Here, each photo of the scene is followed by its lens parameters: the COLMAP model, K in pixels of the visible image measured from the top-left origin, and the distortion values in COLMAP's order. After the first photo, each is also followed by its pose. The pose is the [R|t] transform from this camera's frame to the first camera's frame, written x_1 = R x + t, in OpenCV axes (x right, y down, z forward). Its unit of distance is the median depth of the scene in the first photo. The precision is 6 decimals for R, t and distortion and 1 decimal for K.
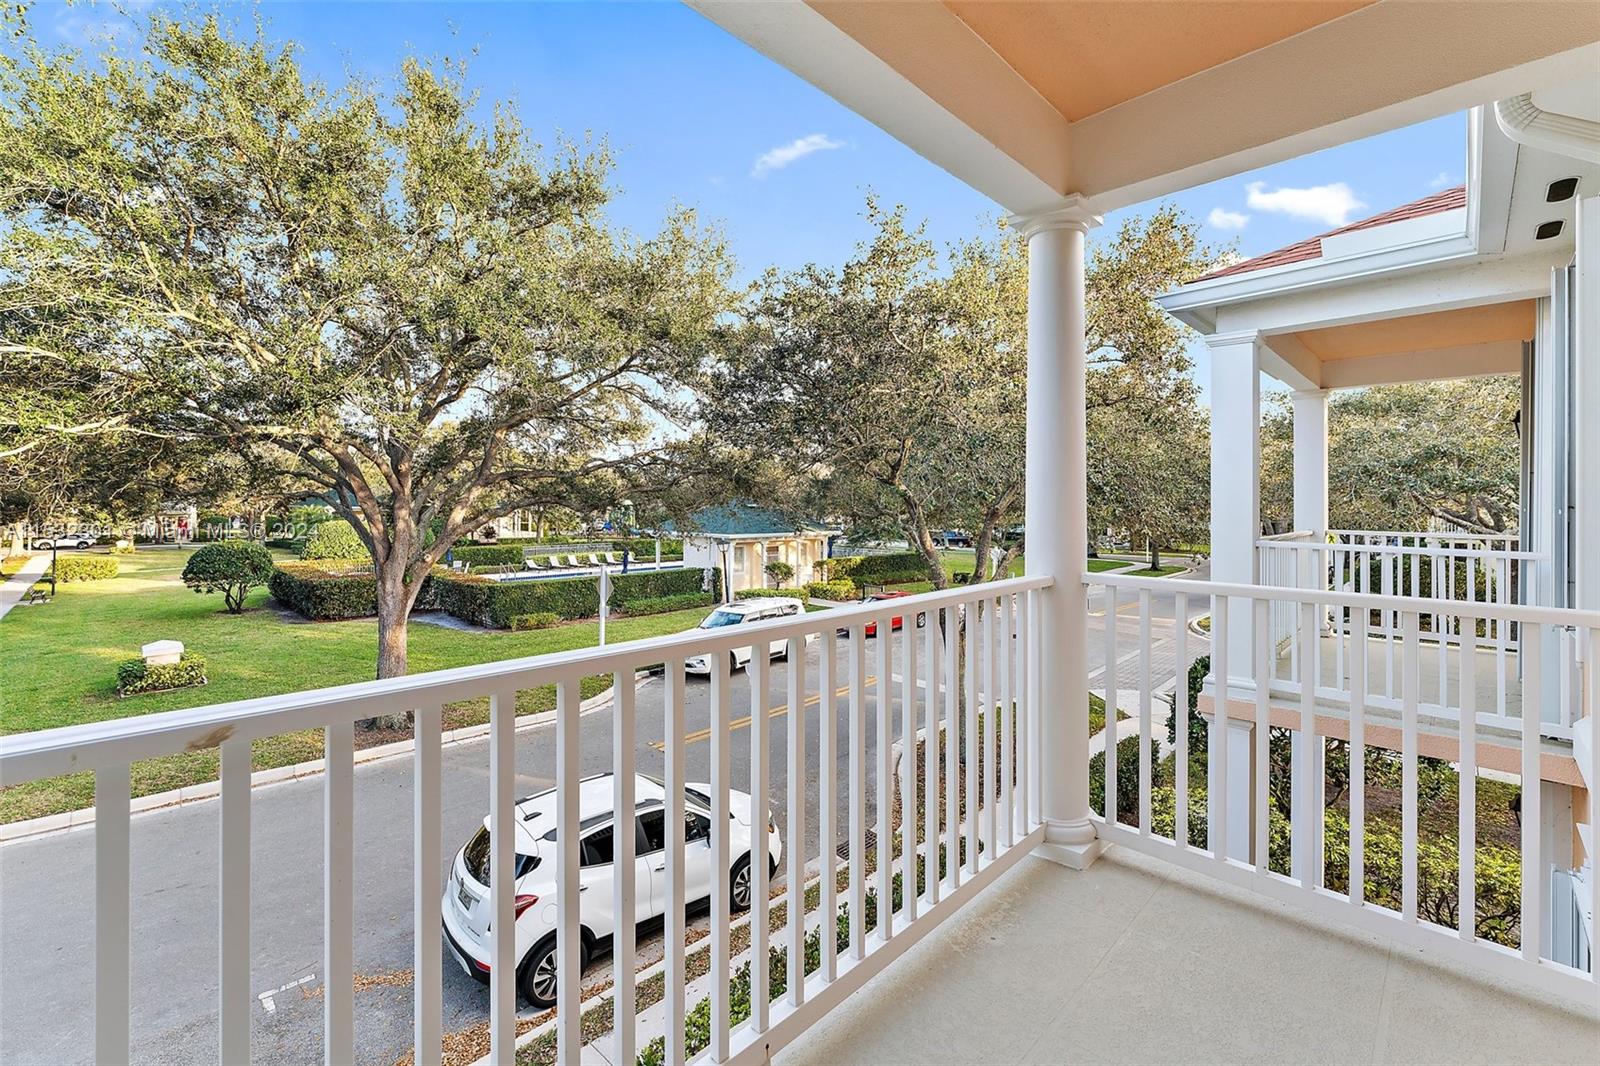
lens RADIAL K [[681.0, 0, 793.0], [0, 681.0, 502.4], [0, 0, 1]] dist [-0.001028, -0.000149]
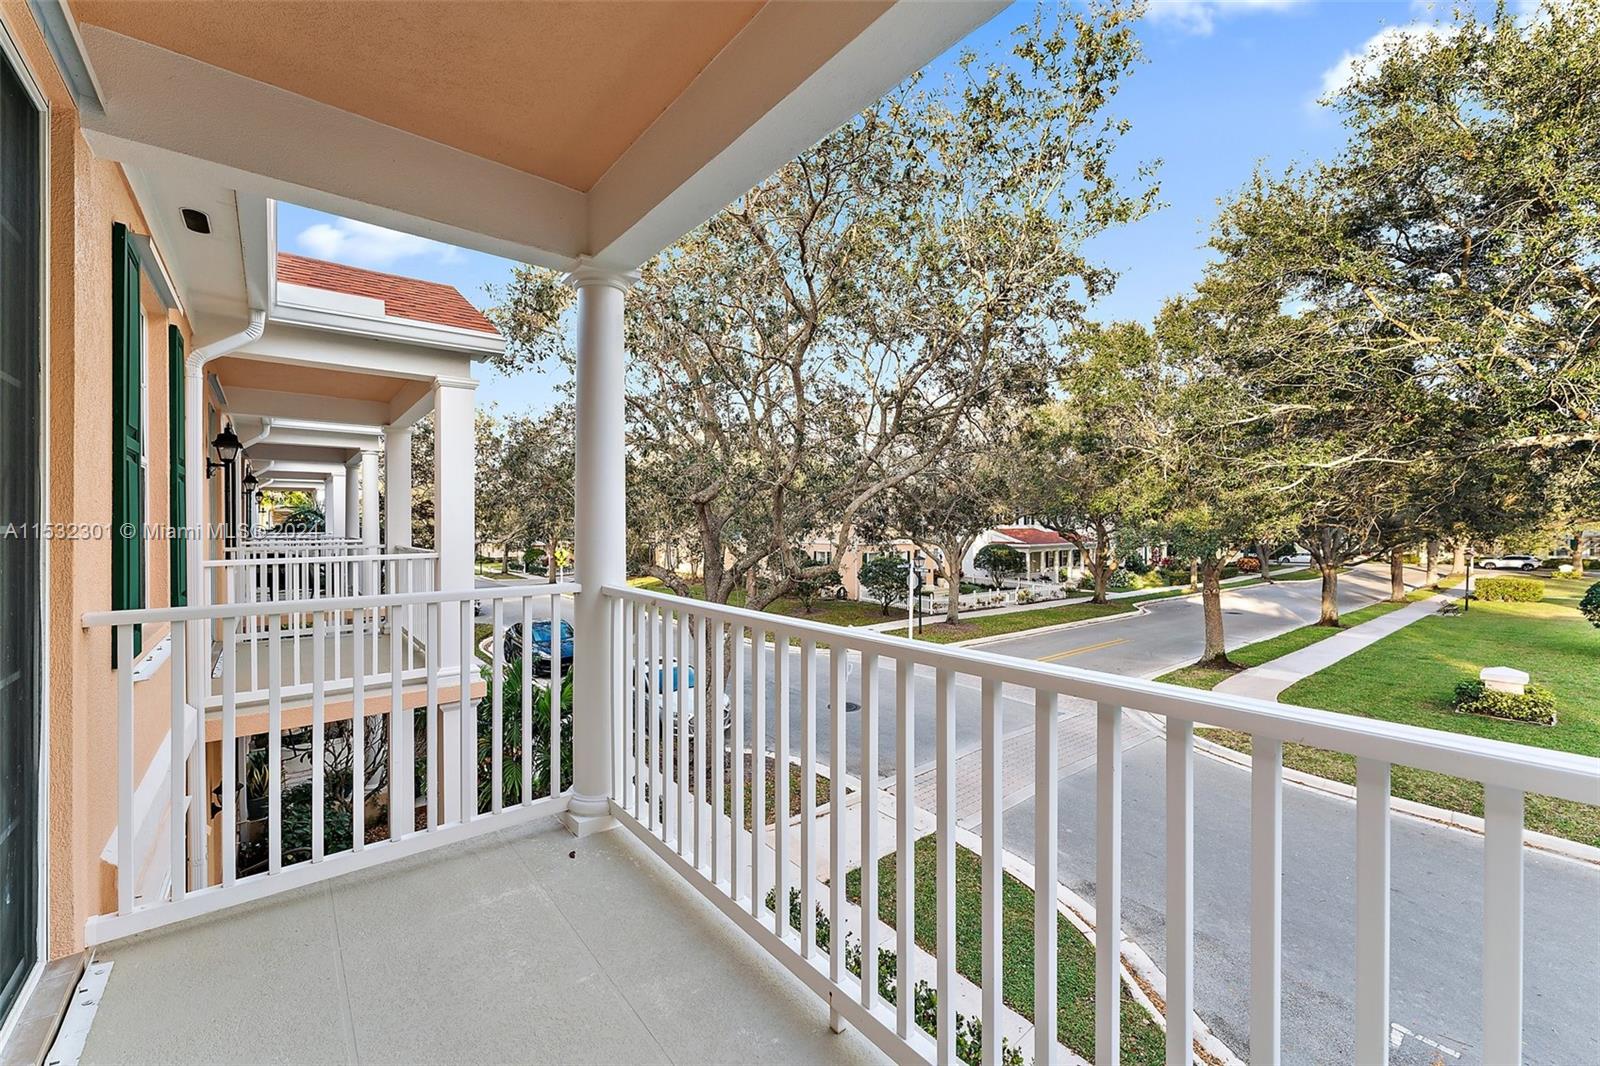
lens RADIAL K [[652.5, 0, 800.7], [0, 652.5, 528.0], [0, 0, 1]] dist [0.000958, 0.000139]
pose [[-0.110716, 0.004301, -0.993843, 0.108218], [0.000700, 0.999991, 0.004250, 0.000016], [0.993852, -0.000225, -0.110718, 0.106549]]
